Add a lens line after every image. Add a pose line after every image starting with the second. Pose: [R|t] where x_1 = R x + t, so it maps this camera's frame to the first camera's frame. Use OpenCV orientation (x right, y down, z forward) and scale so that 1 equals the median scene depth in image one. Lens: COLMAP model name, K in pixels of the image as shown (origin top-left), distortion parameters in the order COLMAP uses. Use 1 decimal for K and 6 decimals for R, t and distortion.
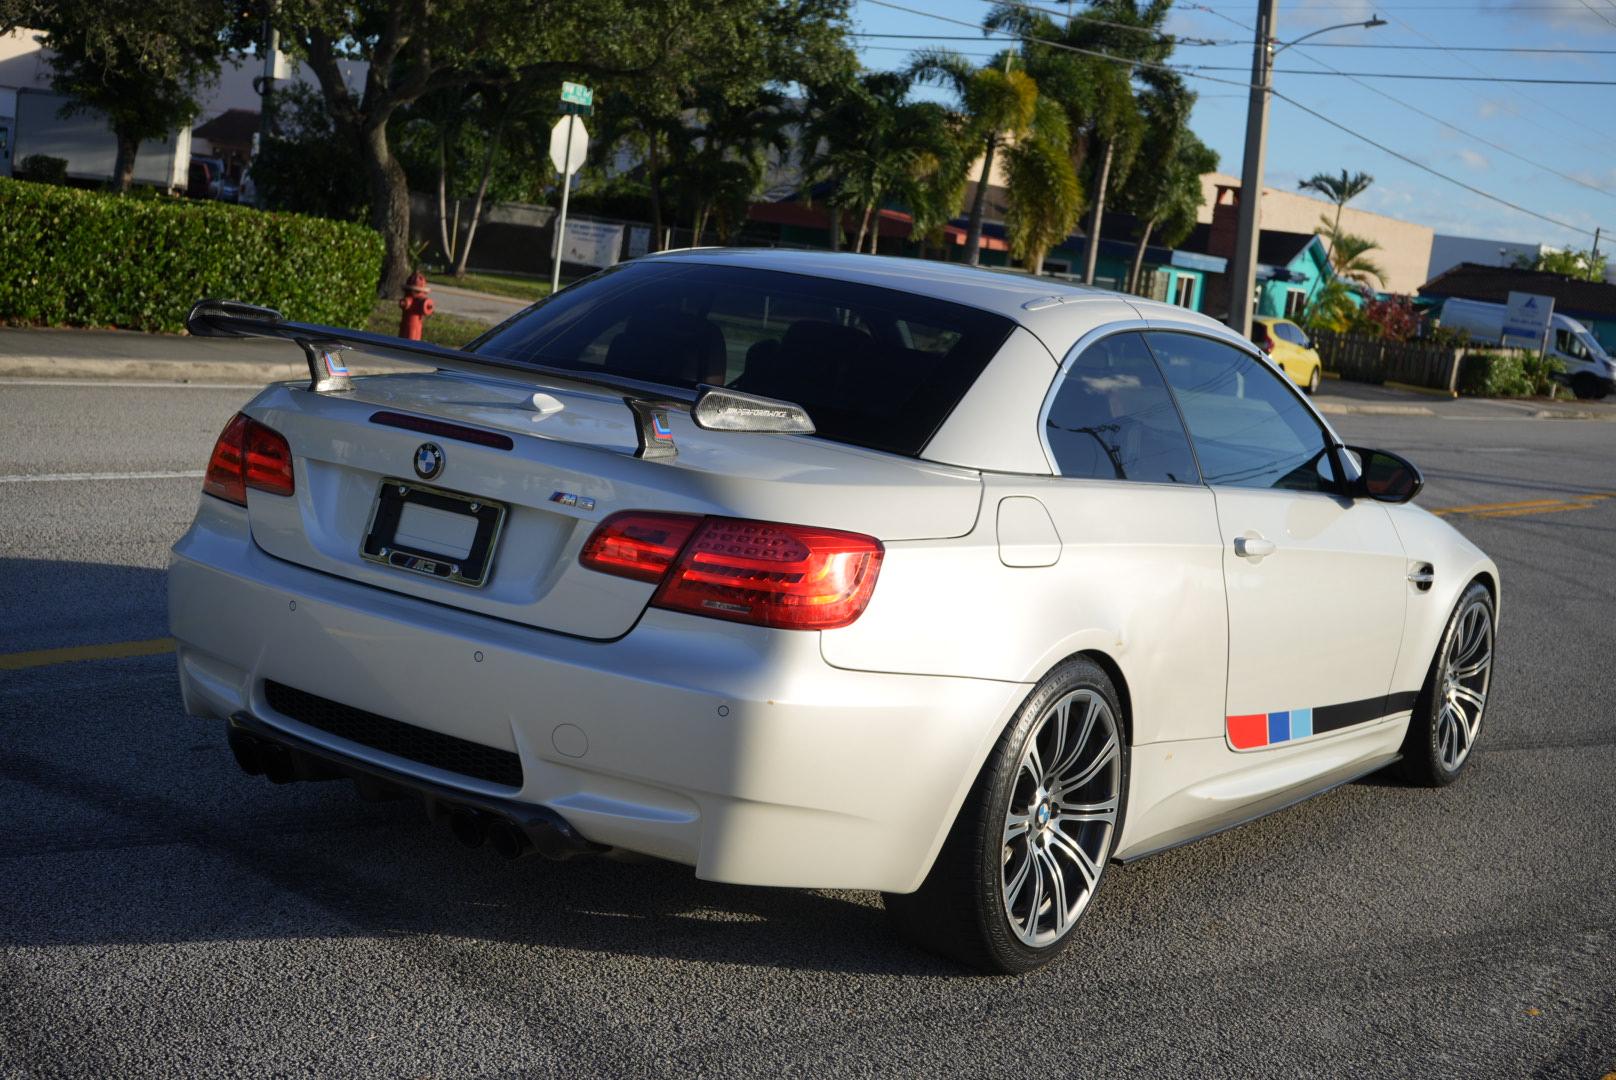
lens RADIAL K [[2370.0, 0, 804.6], [0, 2370.0, 539.8], [0, 0, 1]] dist [-0.015540, 0.082994]
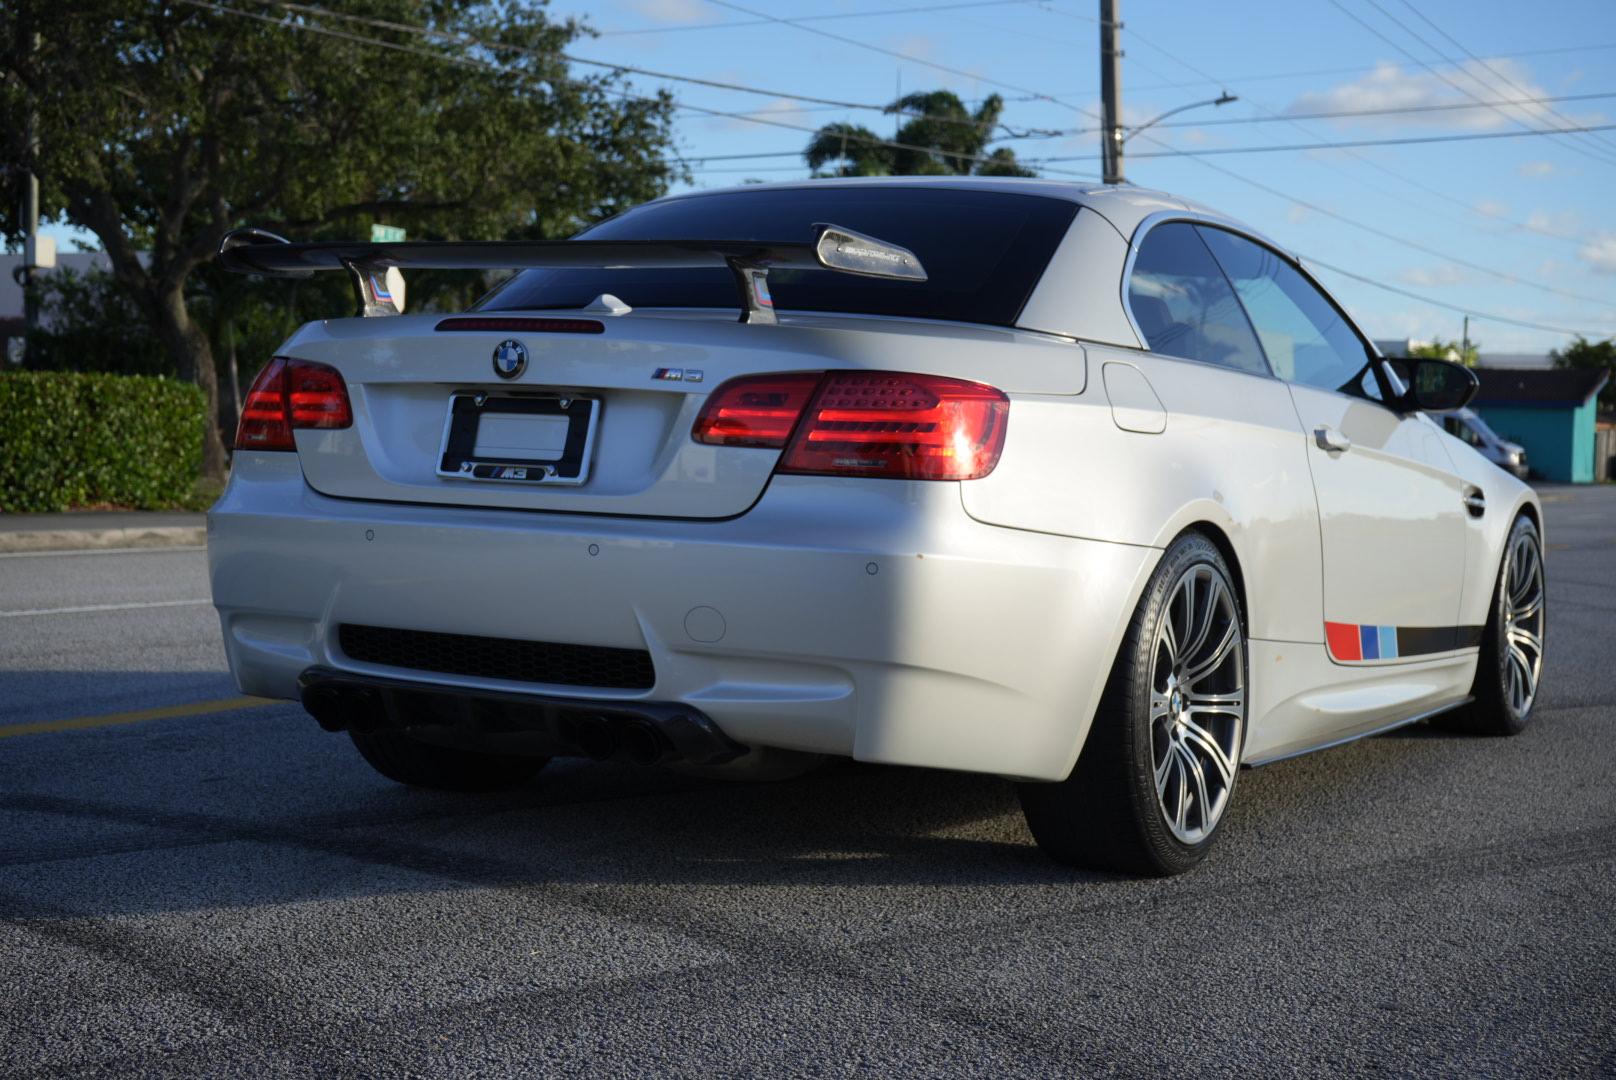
lens RADIAL K [[2615.2, 0, 807.1], [0, 2615.2, 538.6], [0, 0, 1]] dist [-0.018371, 0.043614]
pose [[0.992442, -0.095449, 0.077128, -0.103824], [0.101620, 0.991562, -0.080486, 0.105961], [-0.068795, 0.087715, 0.993767, -0.018734]]
